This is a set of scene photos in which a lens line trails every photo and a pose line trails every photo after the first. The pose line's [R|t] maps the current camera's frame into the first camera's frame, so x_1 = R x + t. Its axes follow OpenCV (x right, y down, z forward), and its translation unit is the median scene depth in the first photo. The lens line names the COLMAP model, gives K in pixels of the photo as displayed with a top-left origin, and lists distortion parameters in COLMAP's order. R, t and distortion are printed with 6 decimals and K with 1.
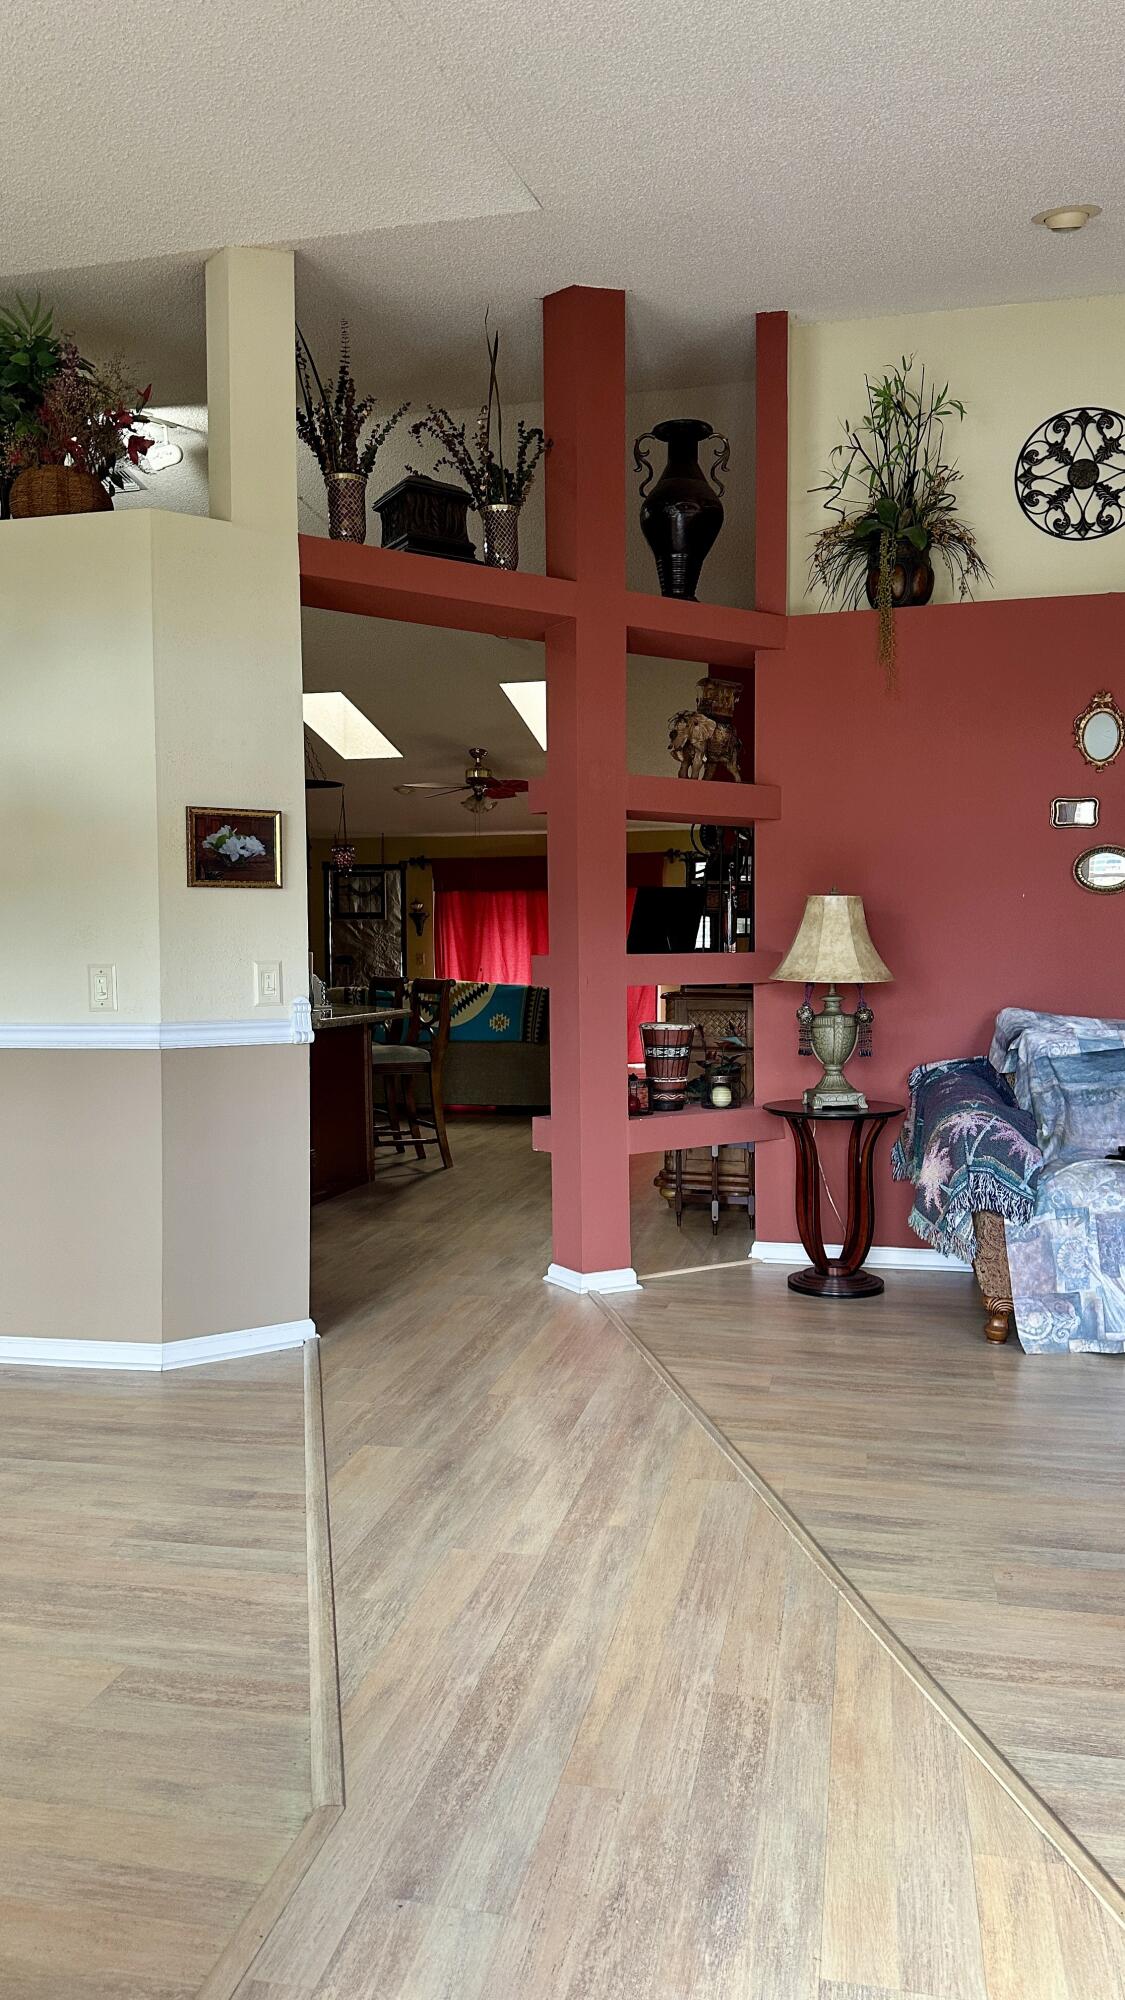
lens RADIAL K [[1426.7, 0, 554.4], [0, 1426.7, 1111.7], [0, 0, 1]] dist [0.066786, -0.106844]
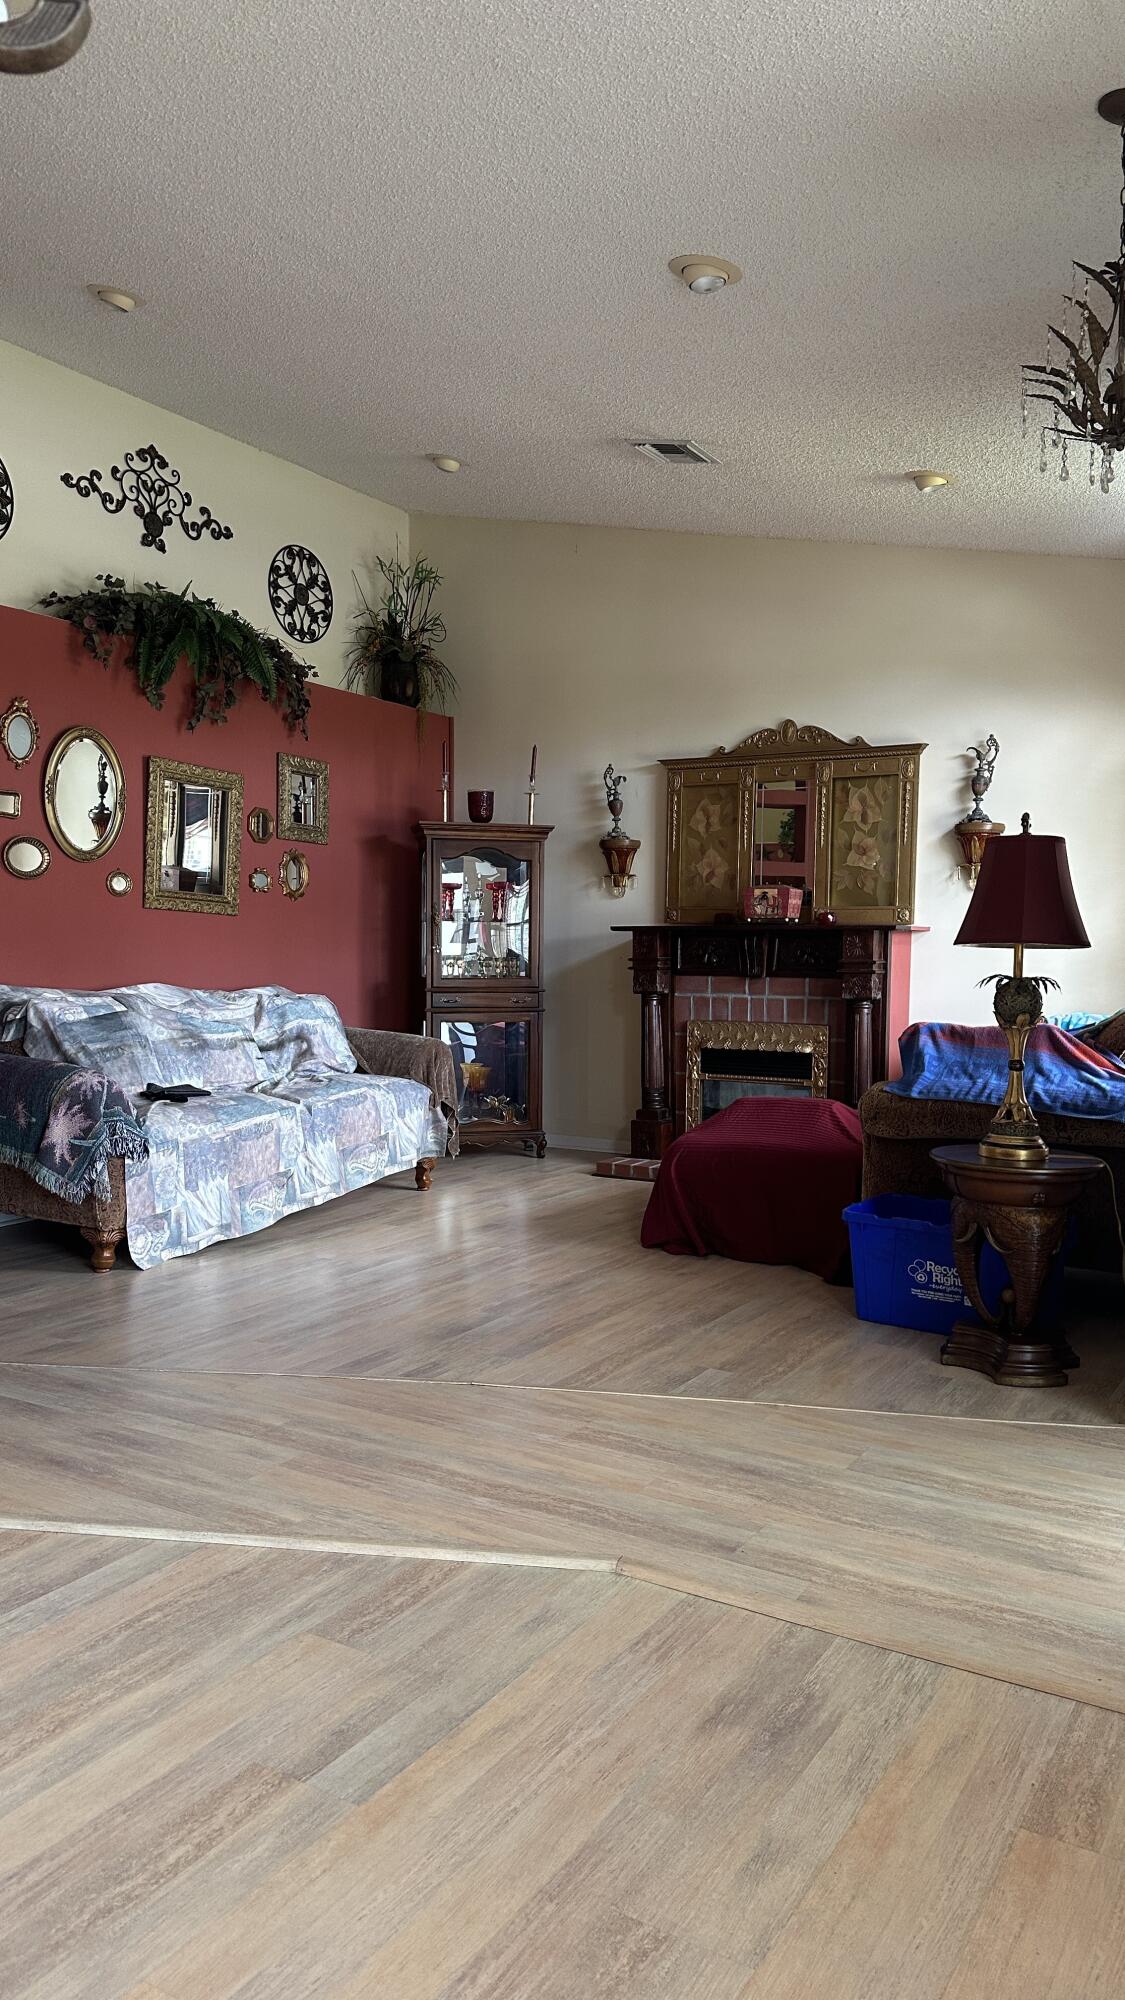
lens RADIAL K [[1400.0, 0, 549.9], [0, 1400.0, 998.8], [0, 0, 1]] dist [0.177367, -0.328828]
pose [[0.329011, -0.030096, 0.943846, -0.874065], [0.102344, 0.994741, -0.003956, -0.020988], [-0.938764, 0.097899, 0.330361, 0.357397]]
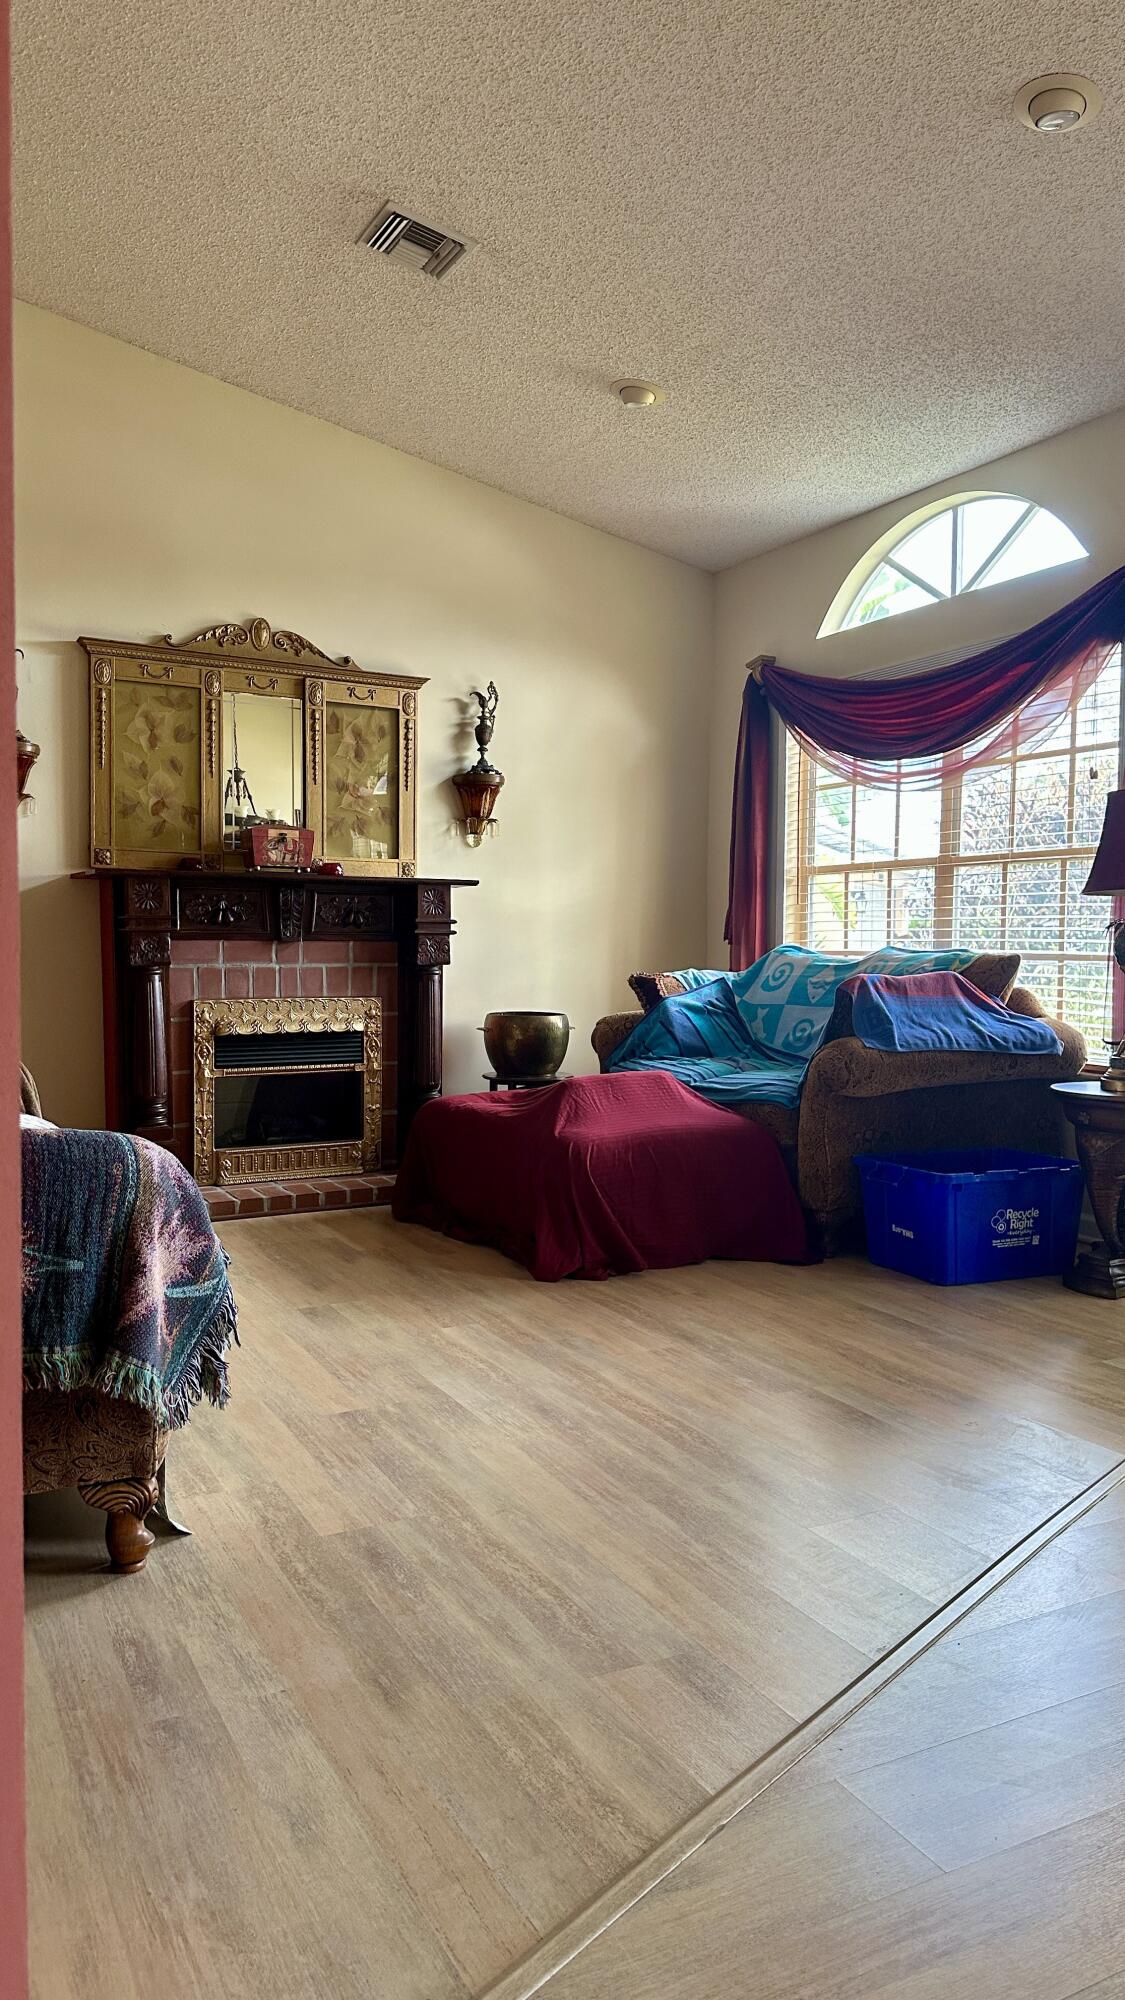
lens RADIAL K [[1393.1, 0, 557.0], [0, 1393.1, 995.3], [0, 0, 1]] dist [0.215795, -0.485784]
pose [[-0.642033, -0.028665, 0.766141, -0.254581], [0.087294, 0.990069, 0.110197, -0.123174], [-0.761691, 0.137630, -0.633155, 1.598562]]
